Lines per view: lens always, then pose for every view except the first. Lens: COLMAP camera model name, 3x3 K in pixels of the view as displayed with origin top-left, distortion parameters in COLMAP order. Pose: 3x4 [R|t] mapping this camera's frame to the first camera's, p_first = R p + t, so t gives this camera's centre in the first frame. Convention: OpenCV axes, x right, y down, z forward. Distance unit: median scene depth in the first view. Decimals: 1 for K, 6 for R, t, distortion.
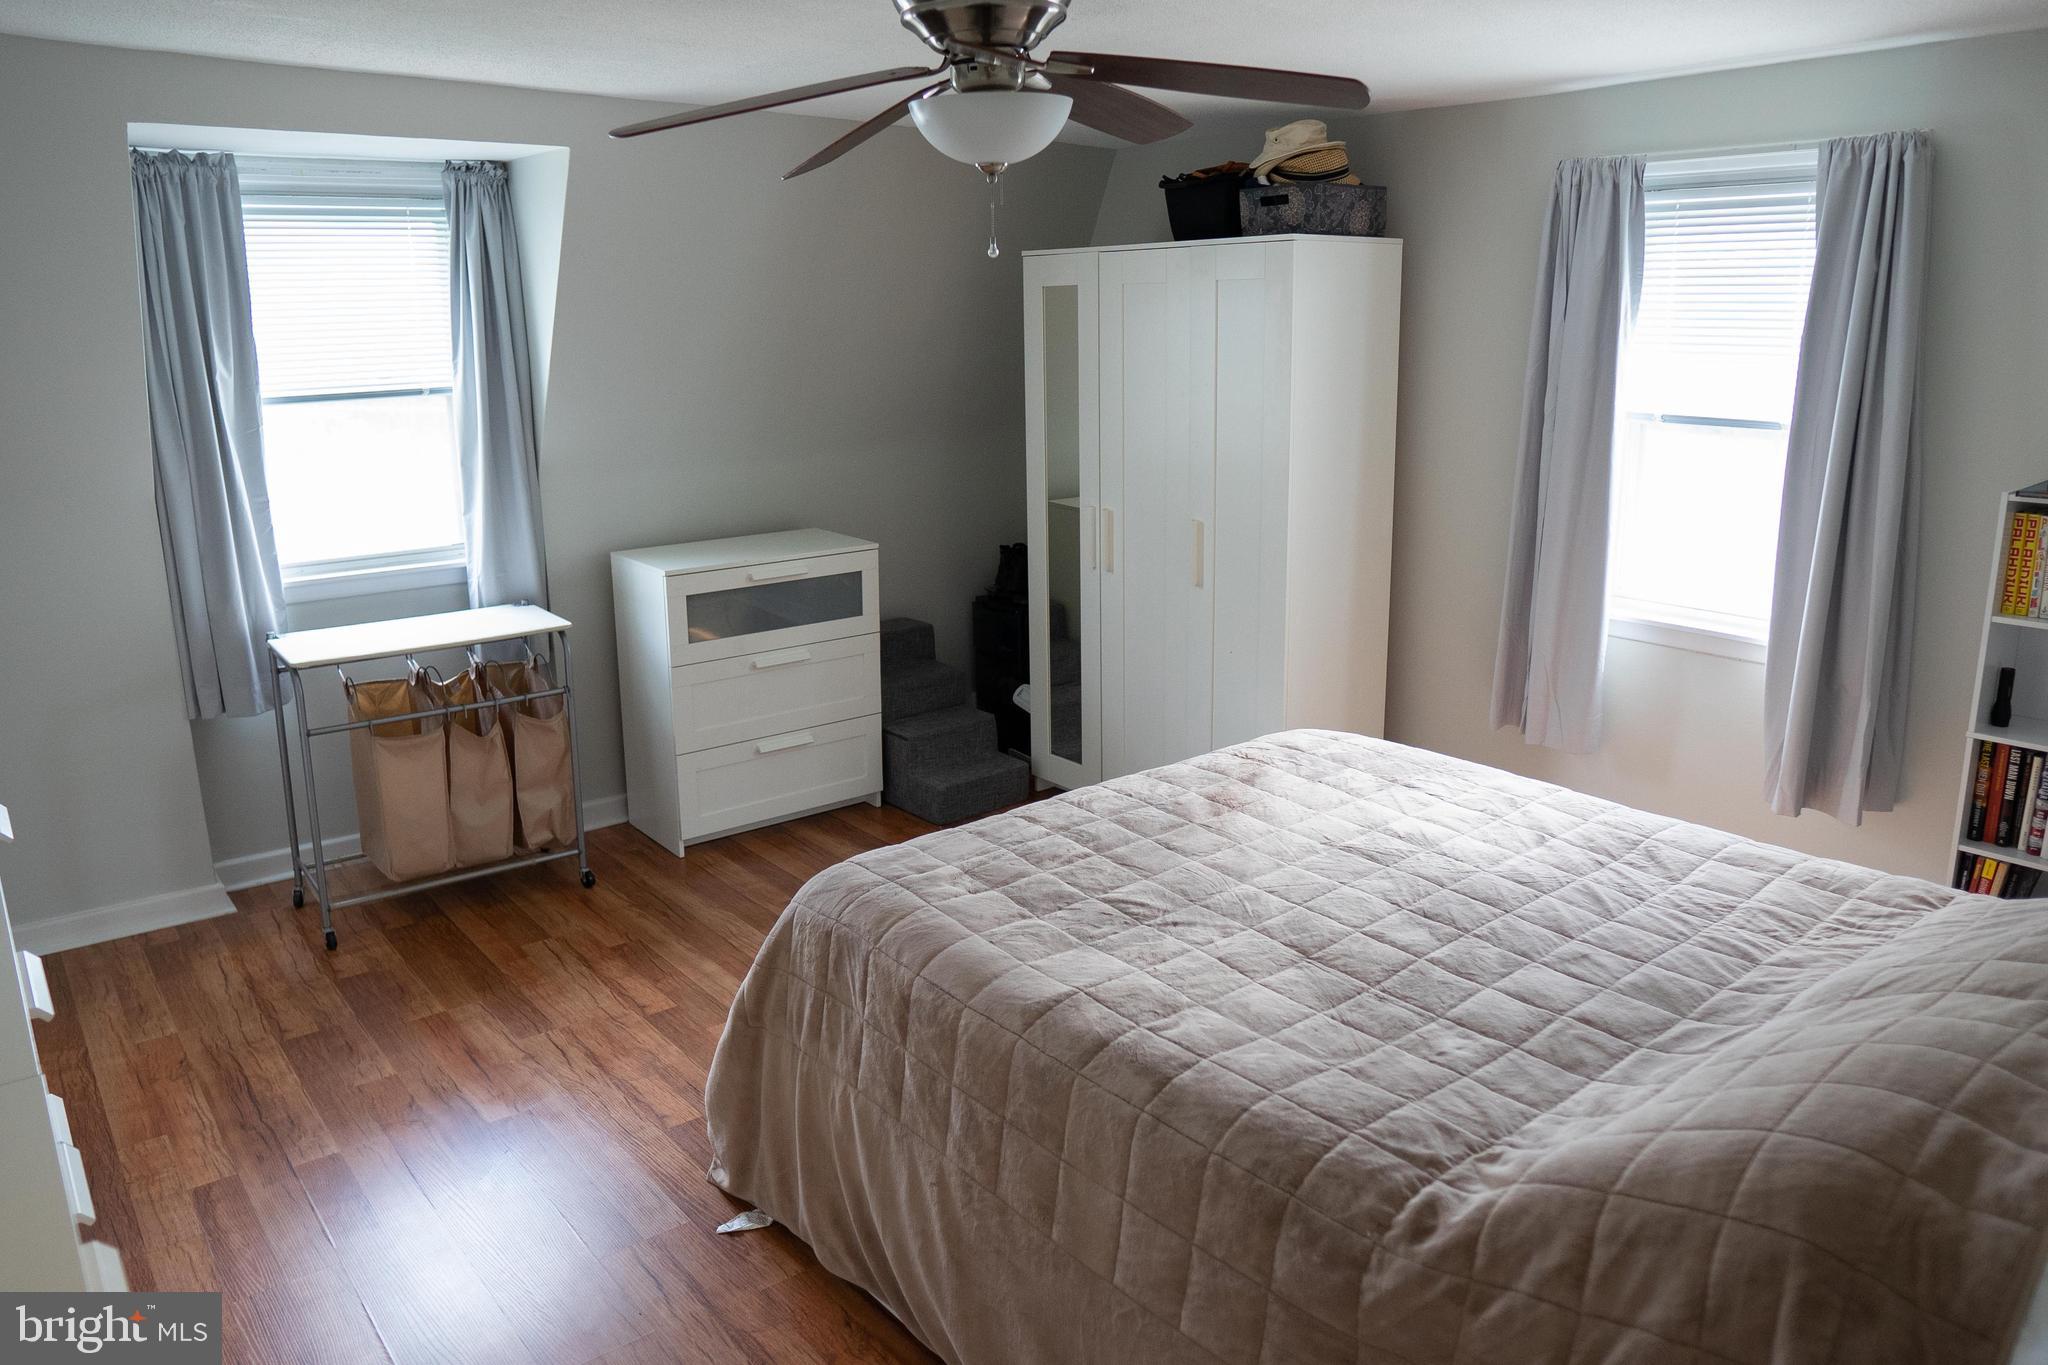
lens RADIAL K [[1434.3, 0, 1022.8], [0, 1434.3, 676.3], [0, 0, 1]] dist [-0.112274, 0.070406]
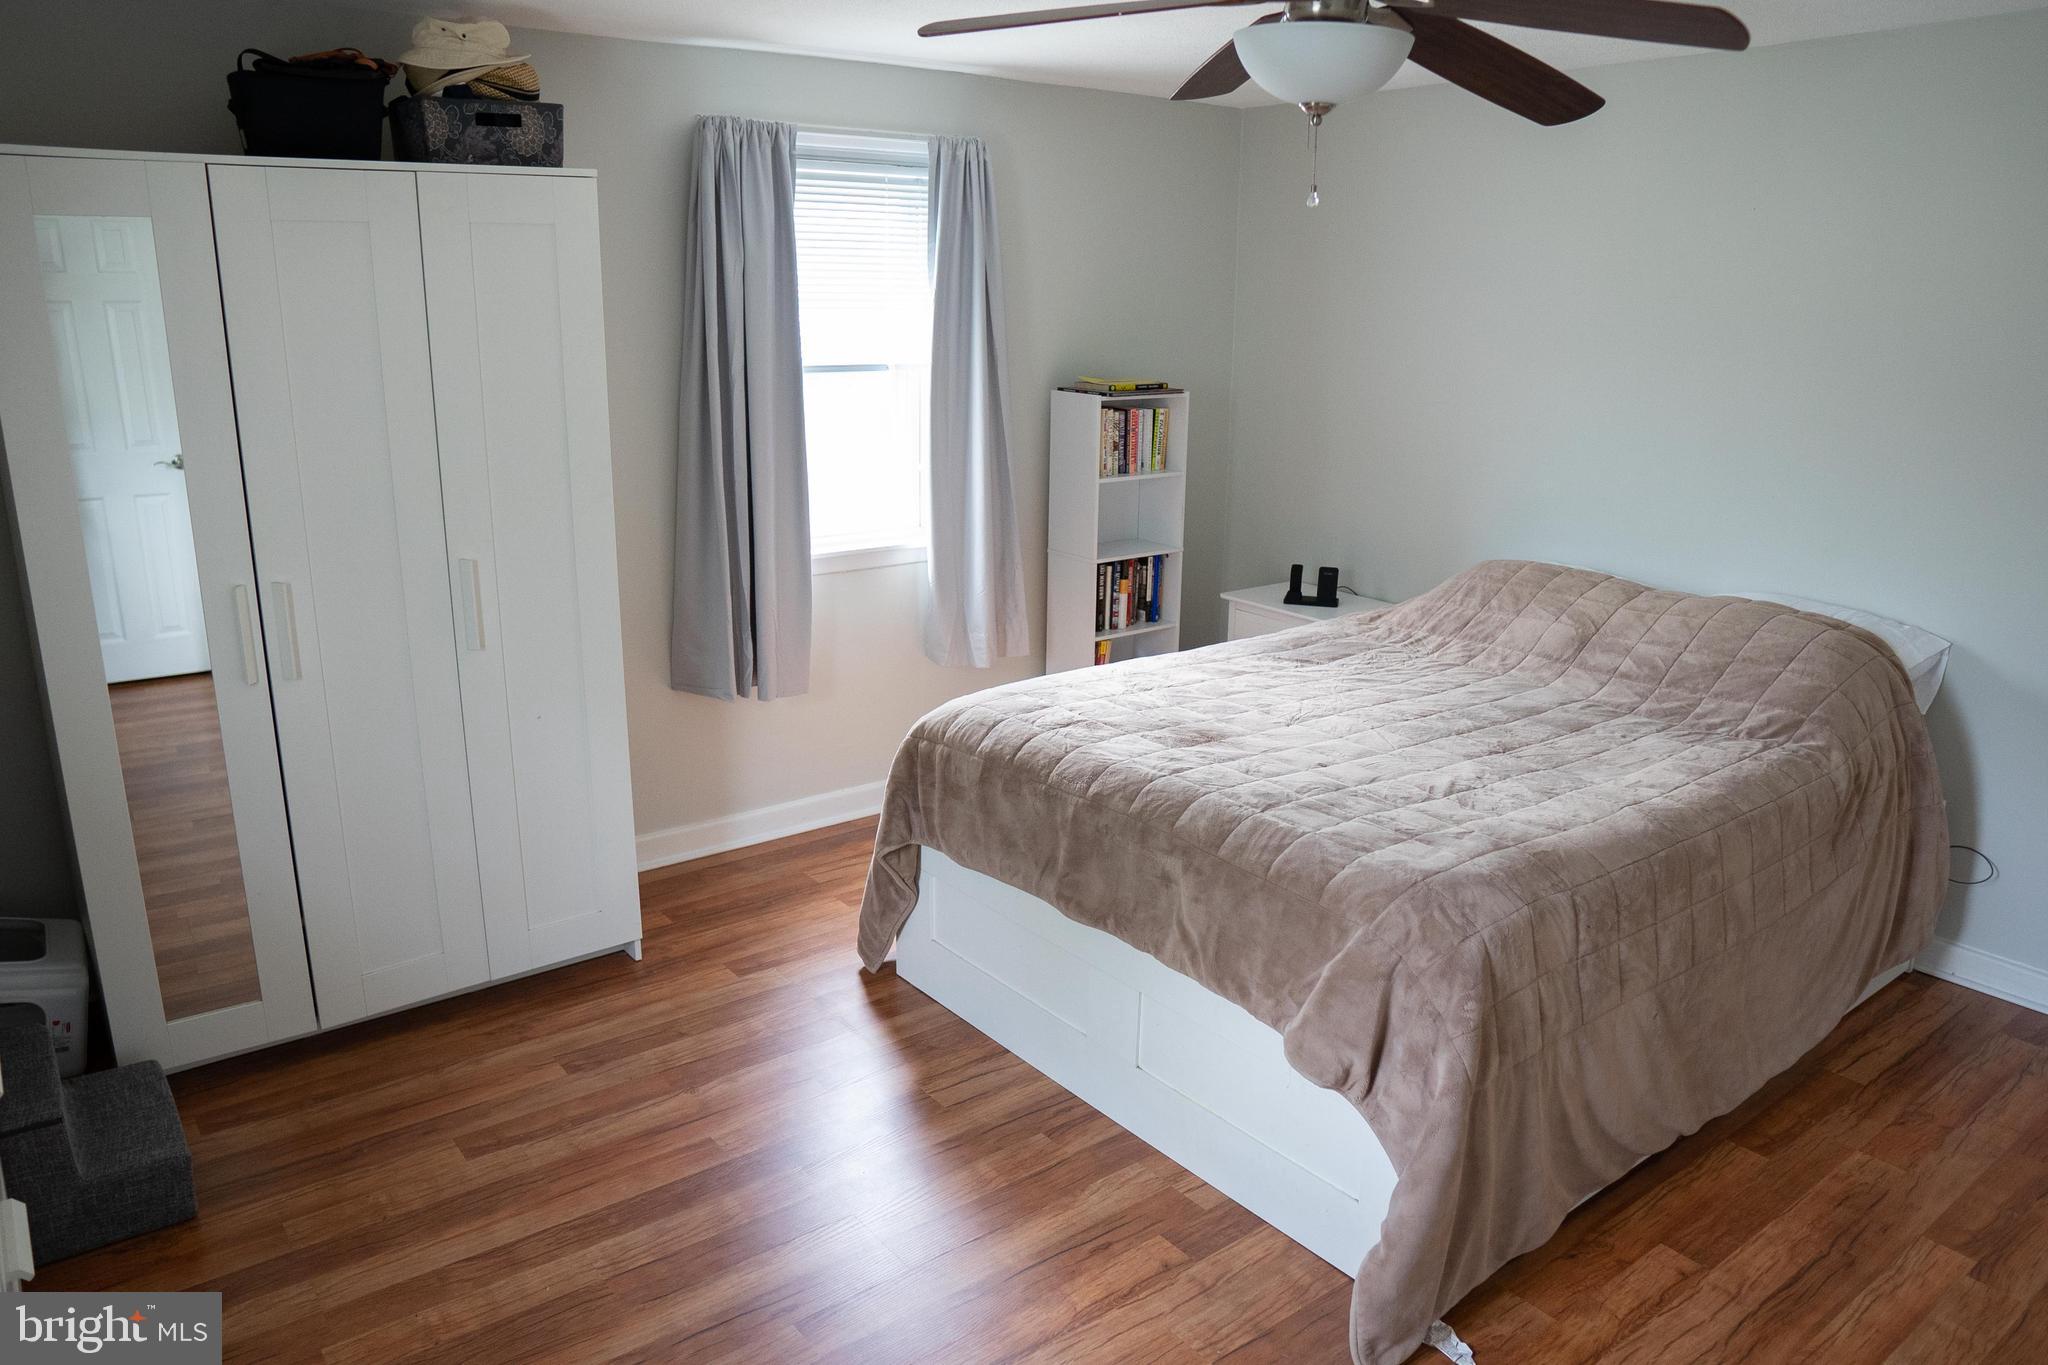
lens RADIAL K [[1434.3, 0, 1022.8], [0, 1434.3, 676.3], [0, 0, 1]] dist [-0.112274, 0.070406]
pose [[0.011475, -0.250755, 0.967983, -0.700538], [0.234178, 0.941799, 0.241196, -0.195309], [-0.972126, 0.223913, 0.069529, 0.847684]]
